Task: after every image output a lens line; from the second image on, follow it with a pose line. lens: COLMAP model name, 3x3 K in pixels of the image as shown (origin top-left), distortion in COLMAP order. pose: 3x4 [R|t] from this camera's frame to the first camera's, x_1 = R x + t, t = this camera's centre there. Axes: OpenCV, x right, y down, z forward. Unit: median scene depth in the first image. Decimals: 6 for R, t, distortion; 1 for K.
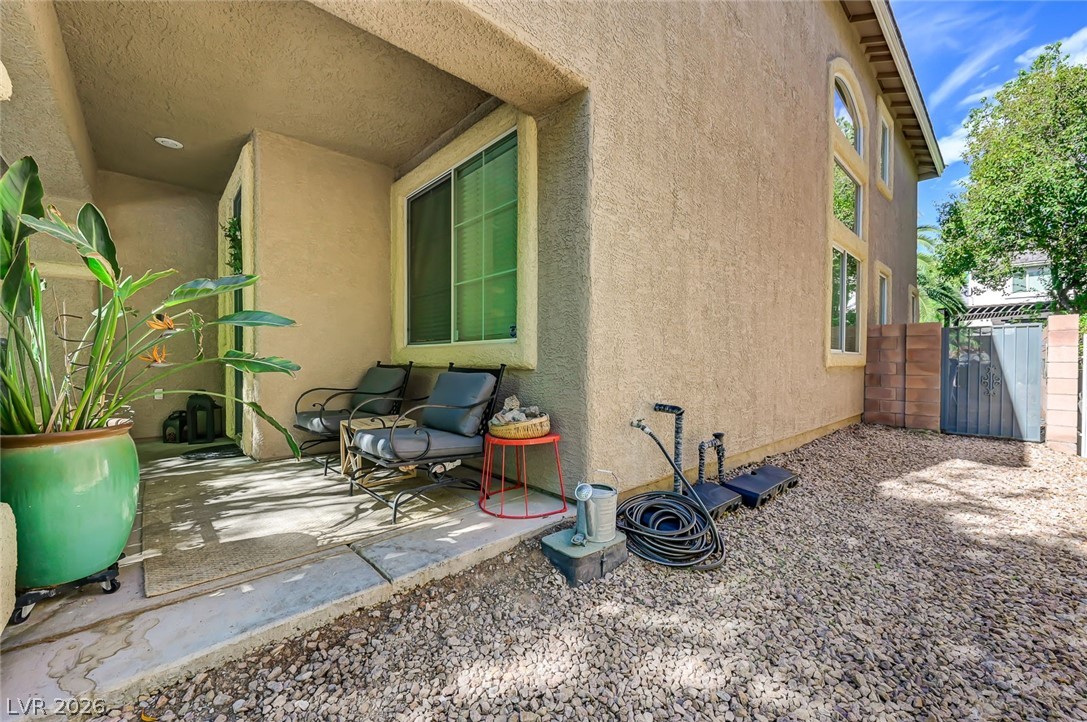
lens RADIAL K [[428.7, 0, 549.0], [0, 428.7, 364.5], [0, 0, 1]] dist [-0.007740, -0.000168]
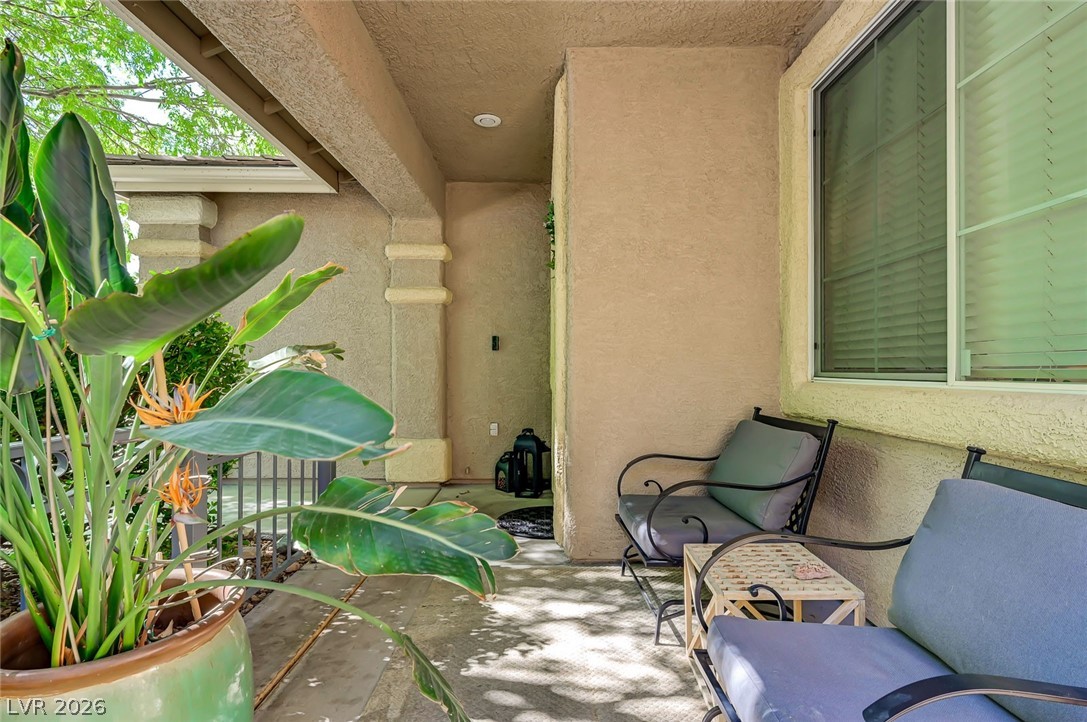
lens RADIAL K [[511.2, 0, 545.6], [0, 511.2, 367.4], [0, 0, 1]] dist [-0.002851, -0.000399]
pose [[0.731749, -0.002724, -0.681569, -0.177902], [-0.005473, 0.999936, -0.009871, -0.057535], [0.681552, 0.010953, 0.731687, 0.401944]]
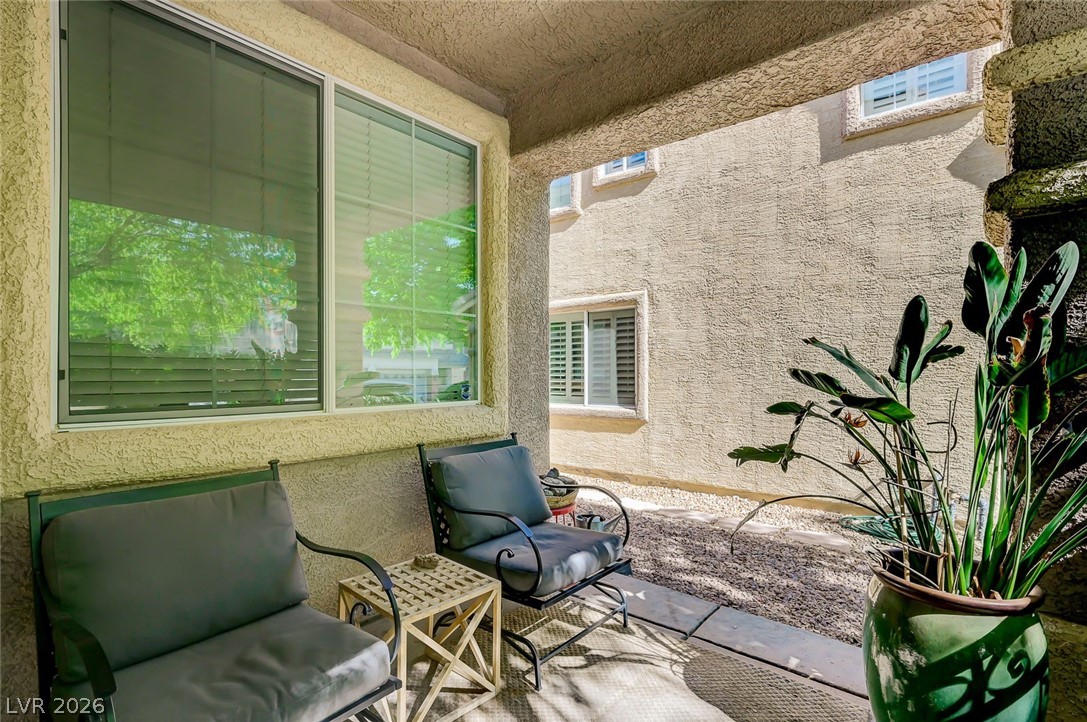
lens RADIAL K [[518.0, 0, 543.9], [0, 518.0, 371.8], [0, 0, 1]] dist [0.000259, 0.000057]
pose [[-0.116580, 0.001253, 0.993181, -0.876683], [0.012413, 0.999923, 0.000196, -0.092364], [-0.993104, 0.012351, -0.116587, 0.804111]]
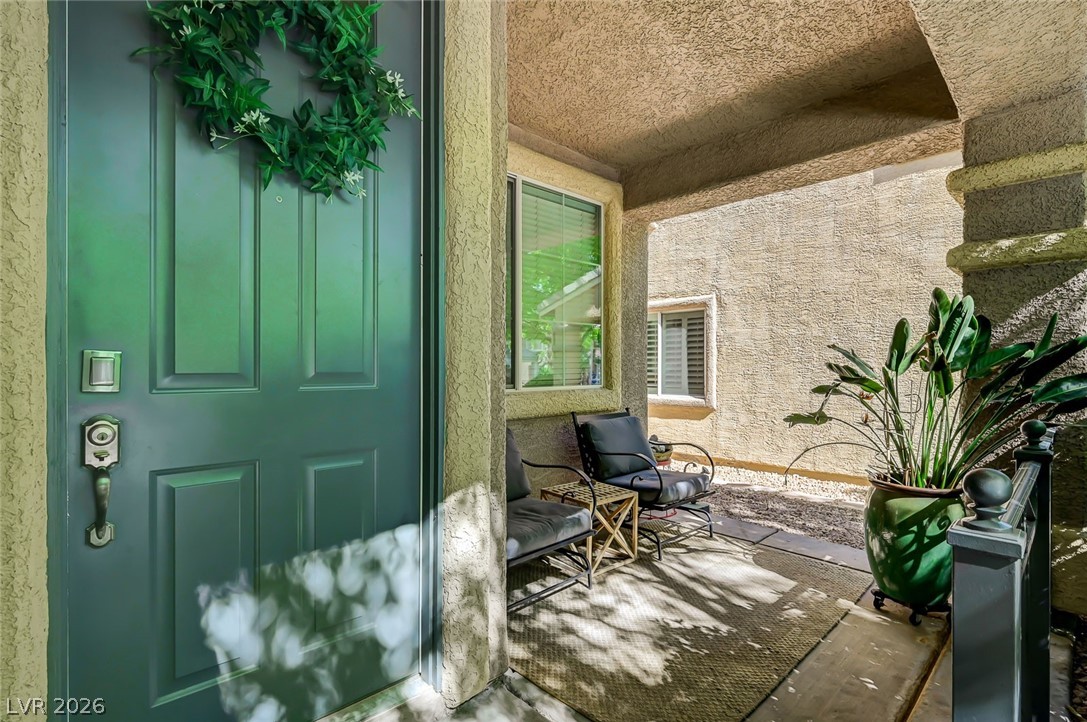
lens RADIAL K [[511.2, 0, 545.6], [0, 511.2, 367.4], [0, 0, 1]] dist [-0.002851, -0.000399]
pose [[-0.007198, -0.001129, 0.999973, -1.193725], [0.009688, 0.999952, 0.001198, -0.090201], [-0.999927, 0.009696, -0.007187, 0.944124]]
